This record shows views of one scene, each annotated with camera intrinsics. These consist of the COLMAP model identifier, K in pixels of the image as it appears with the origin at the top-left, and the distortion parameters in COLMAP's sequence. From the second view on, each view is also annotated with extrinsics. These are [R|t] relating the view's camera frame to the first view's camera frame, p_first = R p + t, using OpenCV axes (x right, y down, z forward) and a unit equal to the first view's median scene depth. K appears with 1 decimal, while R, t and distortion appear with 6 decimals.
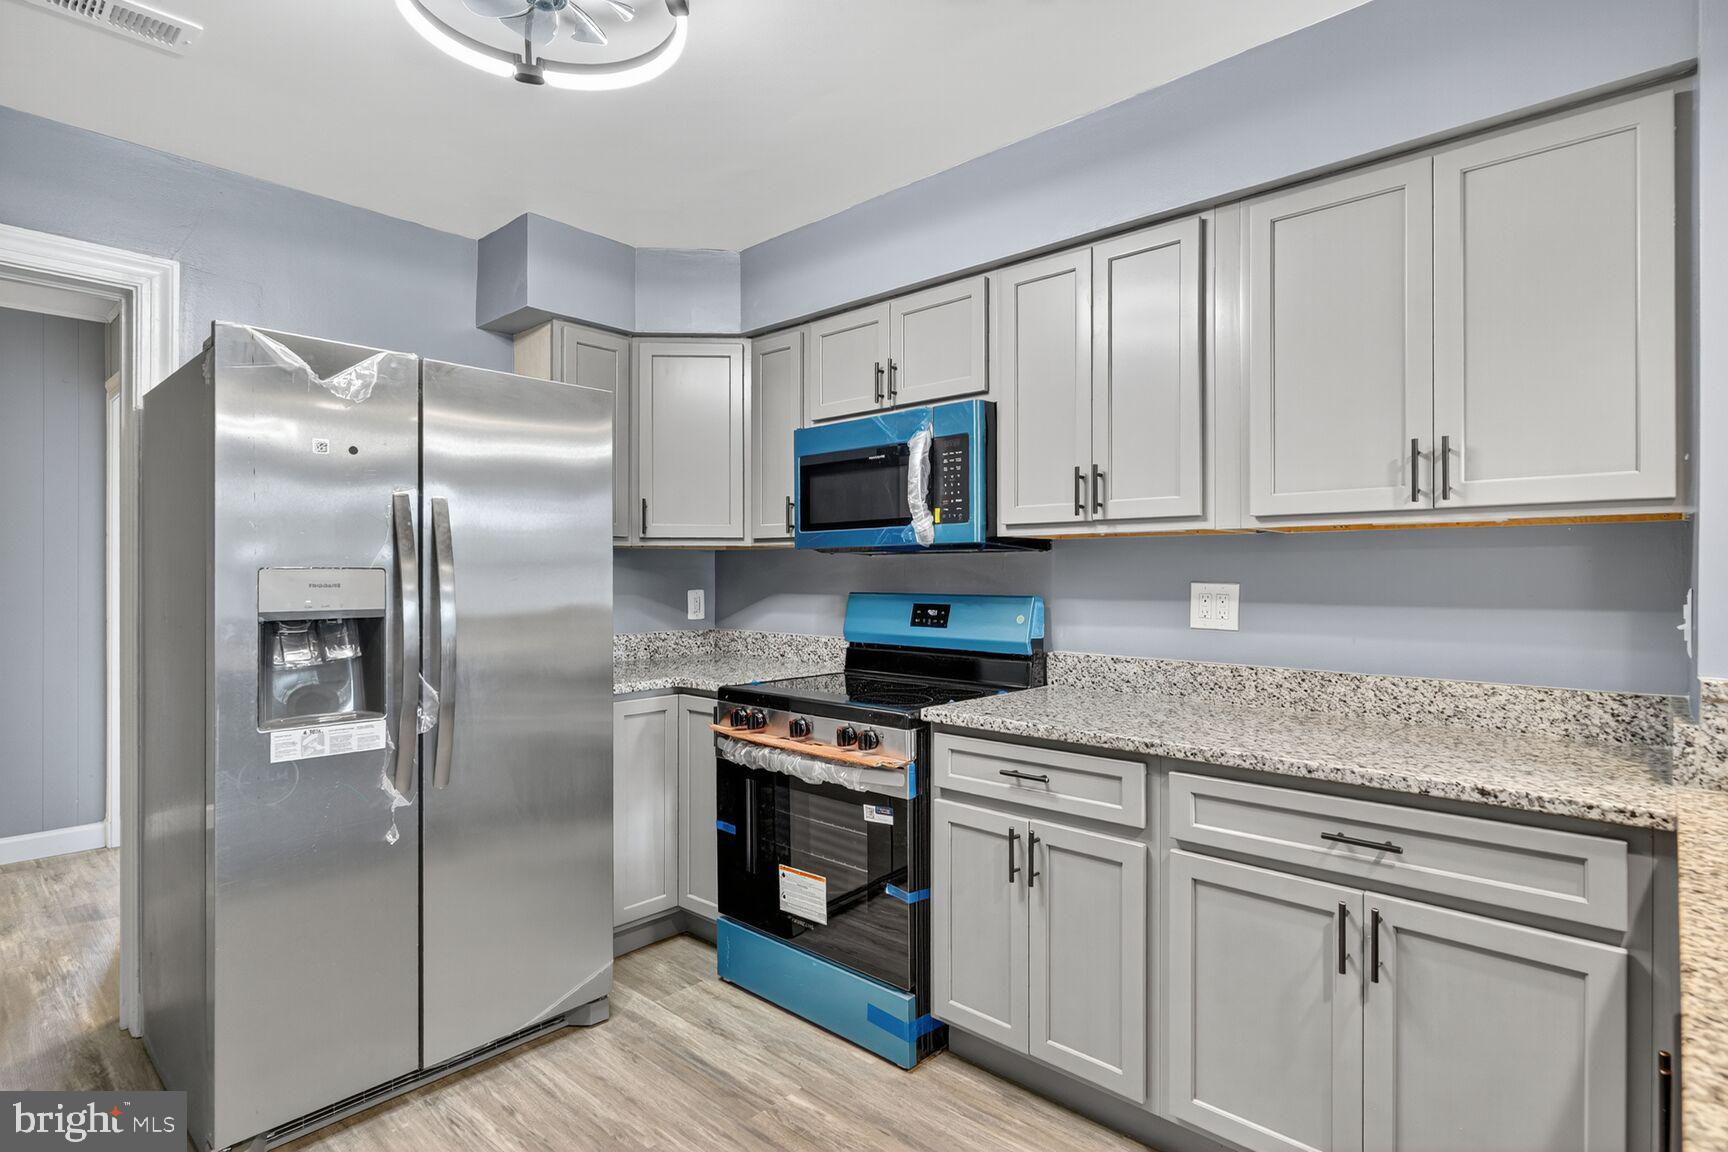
lens RADIAL K [[867.1, 0, 864.4], [0, 867.1, 574.1], [0, 0, 1]] dist [0.000263, 0.001212]
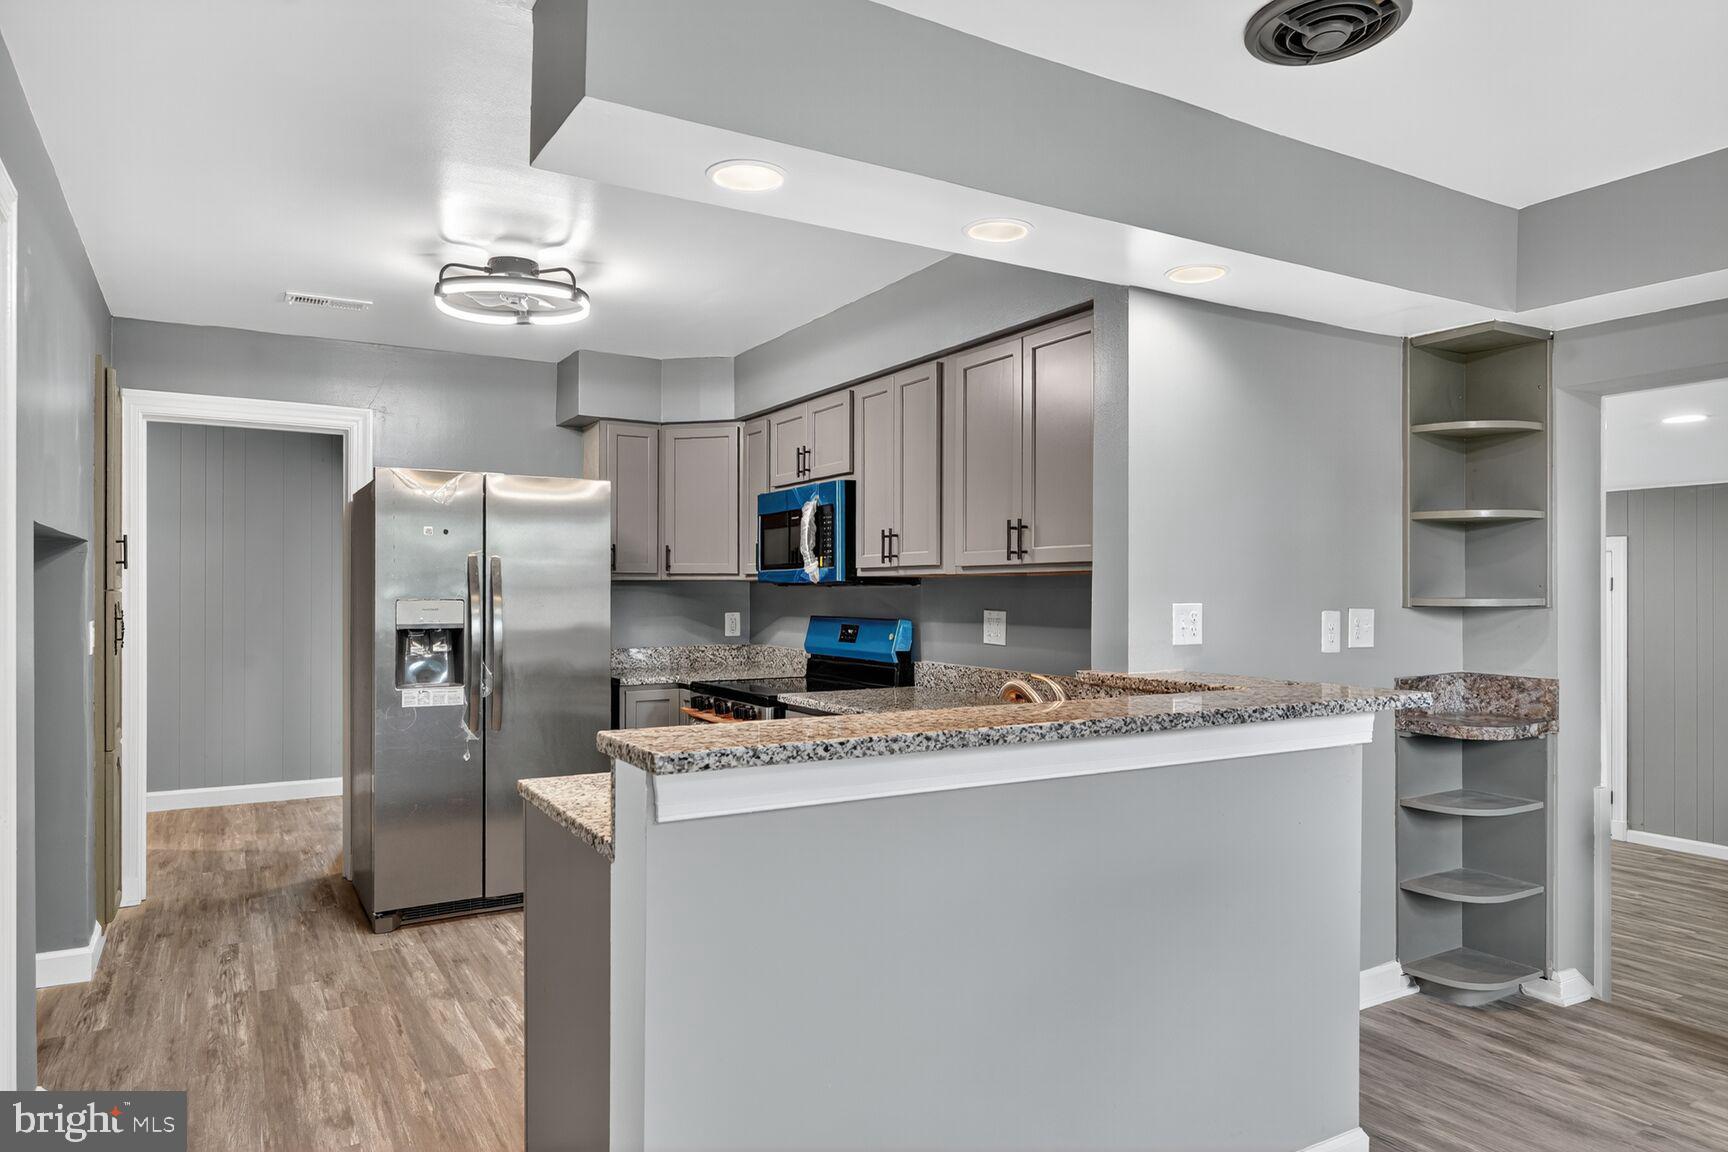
lens RADIAL K [[1079.5, 0, 864.0], [0, 1079.5, 597.6], [0, 0, 1]] dist [0.021176, -0.000517]
pose [[0.955461, 0.001922, -0.295110, 0.670185], [-0.000105, 0.999981, 0.006174, -0.019668], [0.295116, -0.005868, 0.955443, -0.649572]]
